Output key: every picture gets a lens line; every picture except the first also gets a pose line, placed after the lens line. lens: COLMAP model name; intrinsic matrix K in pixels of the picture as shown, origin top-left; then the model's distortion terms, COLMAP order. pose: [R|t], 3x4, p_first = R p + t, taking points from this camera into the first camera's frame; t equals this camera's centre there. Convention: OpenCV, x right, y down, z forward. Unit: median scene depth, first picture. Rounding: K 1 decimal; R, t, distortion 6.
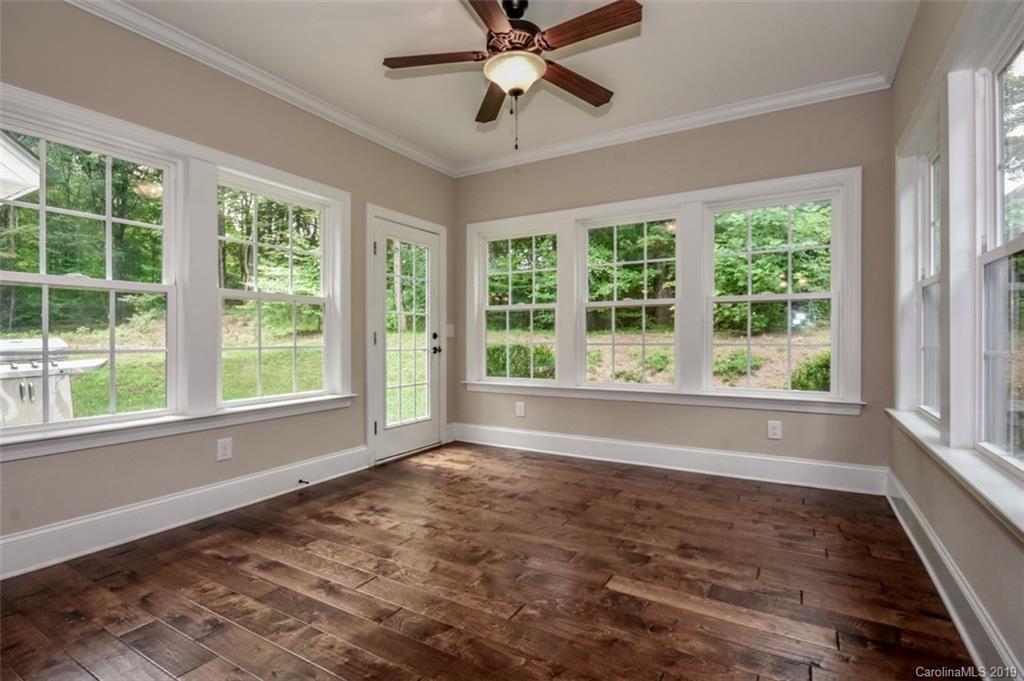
lens RADIAL K [[470.7, 0, 504.6], [0, 470.7, 341.2], [0, 0, 1]] dist [-0.001417, -0.004231]
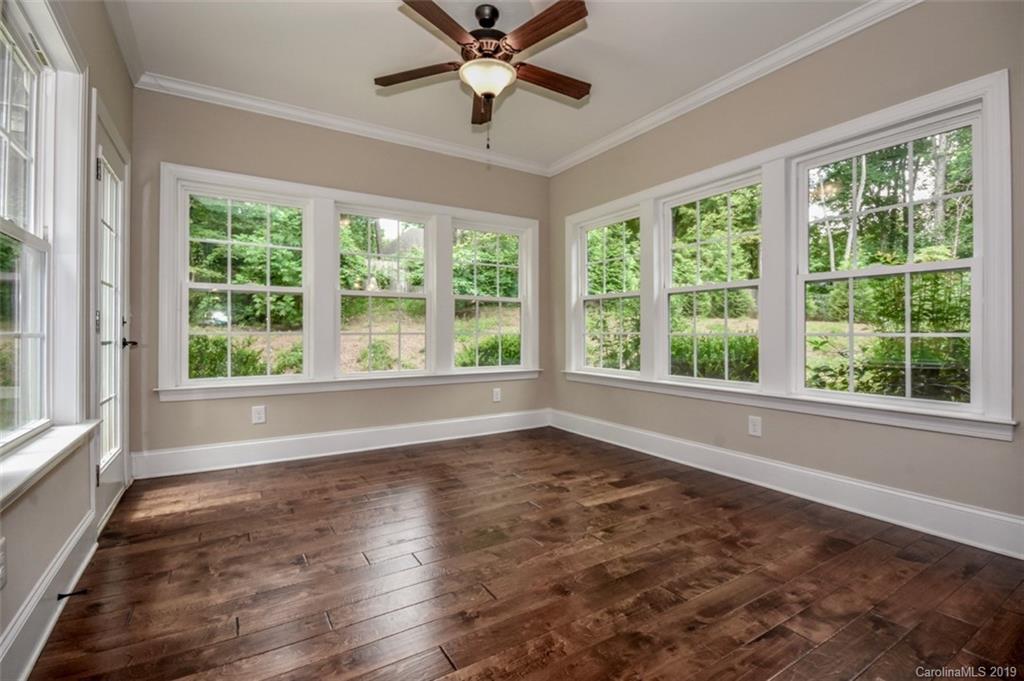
lens RADIAL K [[470.7, 0, 508.6], [0, 470.7, 331.7], [0, 0, 1]] dist [-0.001417, -0.004231]
pose [[0.471421, 0.006064, 0.881887, -0.899418], [0.004674, 0.999945, -0.009374, 0.022242], [-0.881896, 0.008541, 0.471367, 0.452939]]
